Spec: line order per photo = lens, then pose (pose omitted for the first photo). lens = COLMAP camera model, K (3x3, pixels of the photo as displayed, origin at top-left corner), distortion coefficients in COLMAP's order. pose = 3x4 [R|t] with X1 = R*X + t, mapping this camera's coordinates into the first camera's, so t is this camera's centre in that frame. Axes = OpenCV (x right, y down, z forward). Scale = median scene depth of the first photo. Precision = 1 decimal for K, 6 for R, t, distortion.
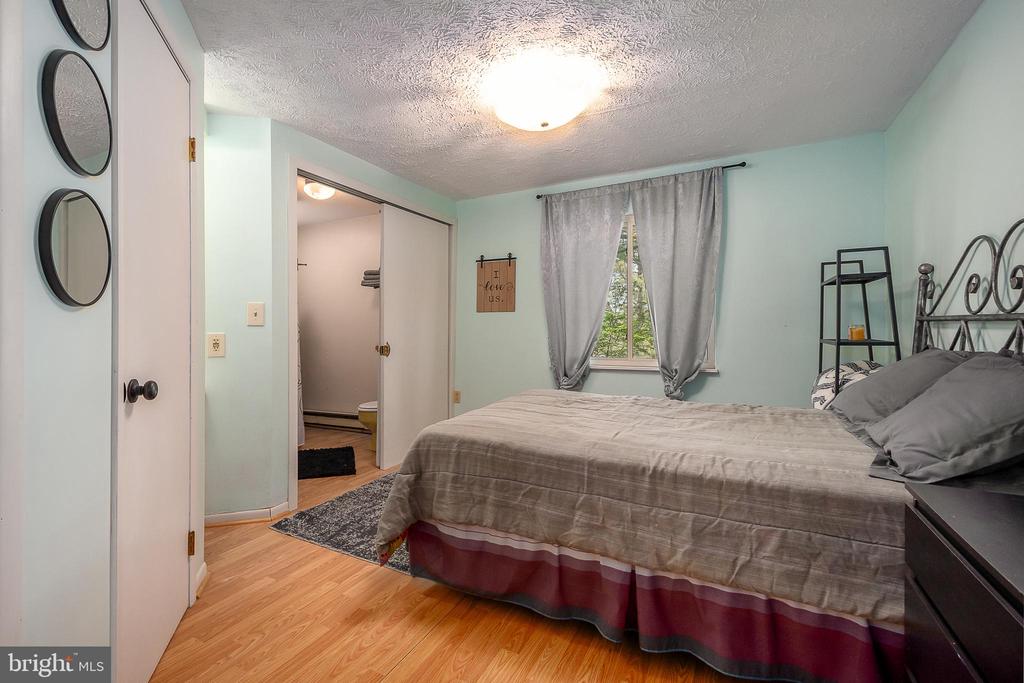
lens RADIAL K [[474.7, 0, 500.0], [0, 474.7, 318.7], [0, 0, 1]] dist [-0.004091, -0.000613]
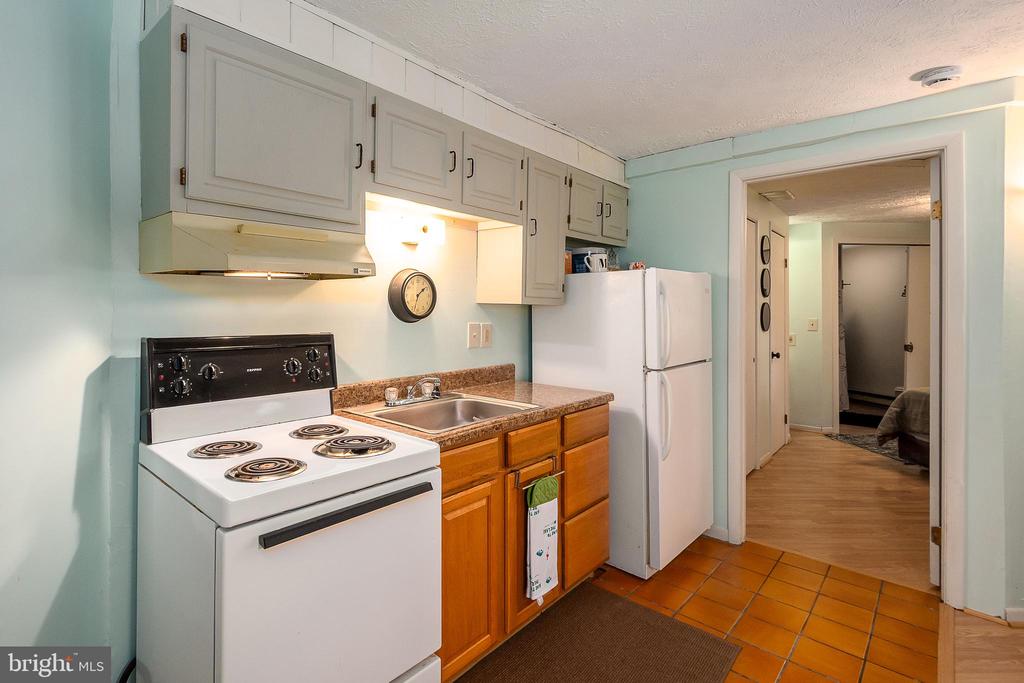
lens RADIAL K [[490.9, 0, 451.9], [0, 490.9, 308.5], [0, 0, 1]] dist [-0.000757, -0.000593]
pose [[0.462321, 0.000480, -0.886712, 0.814129], [0.010527, 0.999926, 0.006029, -0.143394], [0.886650, -0.012122, 0.462282, -1.722003]]
